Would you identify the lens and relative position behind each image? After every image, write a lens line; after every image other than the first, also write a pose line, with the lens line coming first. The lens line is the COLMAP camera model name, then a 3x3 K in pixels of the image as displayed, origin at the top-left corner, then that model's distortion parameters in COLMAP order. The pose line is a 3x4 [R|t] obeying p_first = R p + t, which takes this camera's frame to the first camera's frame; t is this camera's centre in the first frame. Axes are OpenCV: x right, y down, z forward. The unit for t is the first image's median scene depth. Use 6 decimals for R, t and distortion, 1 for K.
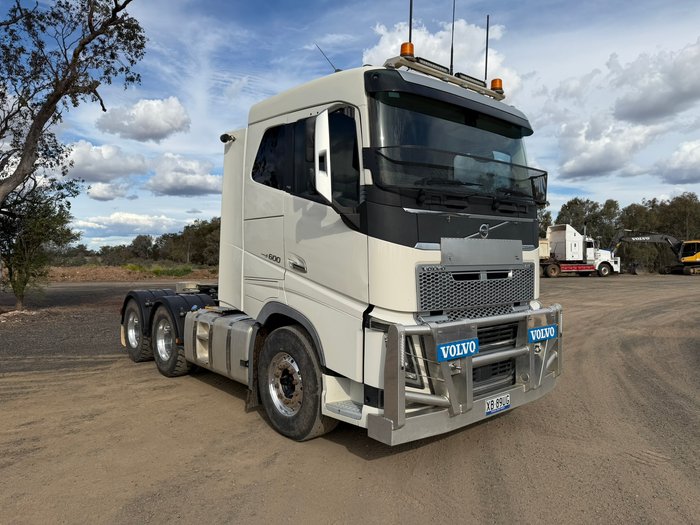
lens RADIAL K [[502.3, 0, 344.4], [0, 502.3, 259.7], [0, 0, 1]] dist [0.010711, -0.015044]
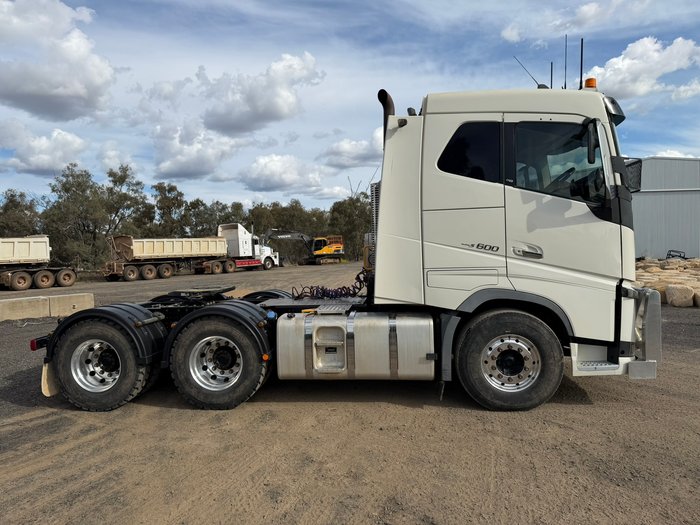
lens RADIAL K [[502.3, 0, 343.7], [0, 502.3, 269.7], [0, 0, 1]] dist [0.010711, -0.015044]
pose [[0.713292, -0.051098, 0.699001, -0.147581], [0.036526, 0.998694, 0.035733, -0.000614], [-0.699914, 0.000044, 0.714227, 0.062685]]
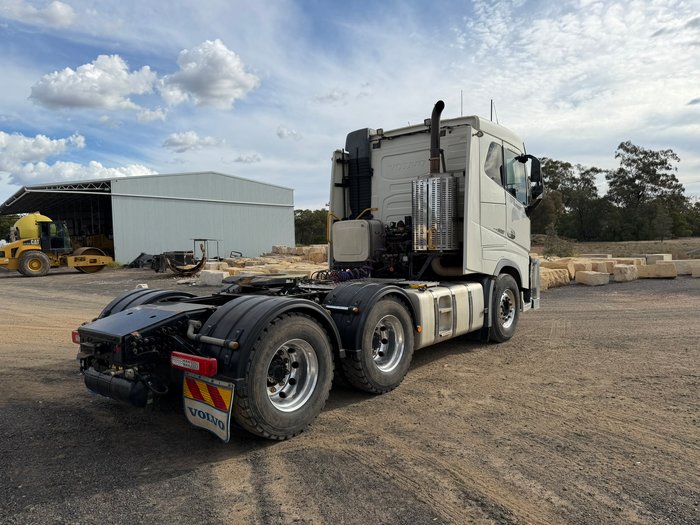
lens RADIAL K [[502.3, 0, 350.9], [0, 502.3, 261.6], [0, 0, 1]] dist [0.010711, -0.015044]
pose [[-0.187856, -0.040102, 0.981377, -0.212035], [0.035054, 0.998256, 0.047502, 0.000250], [-0.981571, 0.043325, -0.186123, 0.235428]]
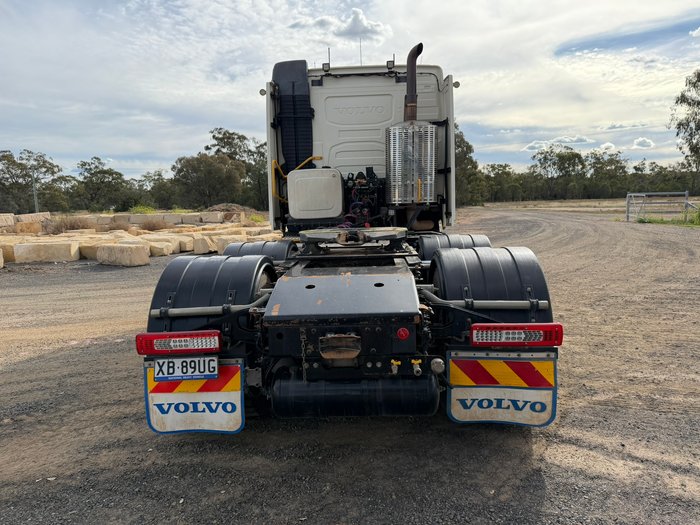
lens RADIAL K [[502.3, 0, 358.8], [0, 502.3, 272.5], [0, 0, 1]] dist [0.010711, -0.015044]
pose [[-0.744773, -0.073979, 0.663204, -0.134584], [0.034549, 0.988228, 0.149034, 0.003325], [-0.666423, 0.133910, -0.733450, 0.323176]]
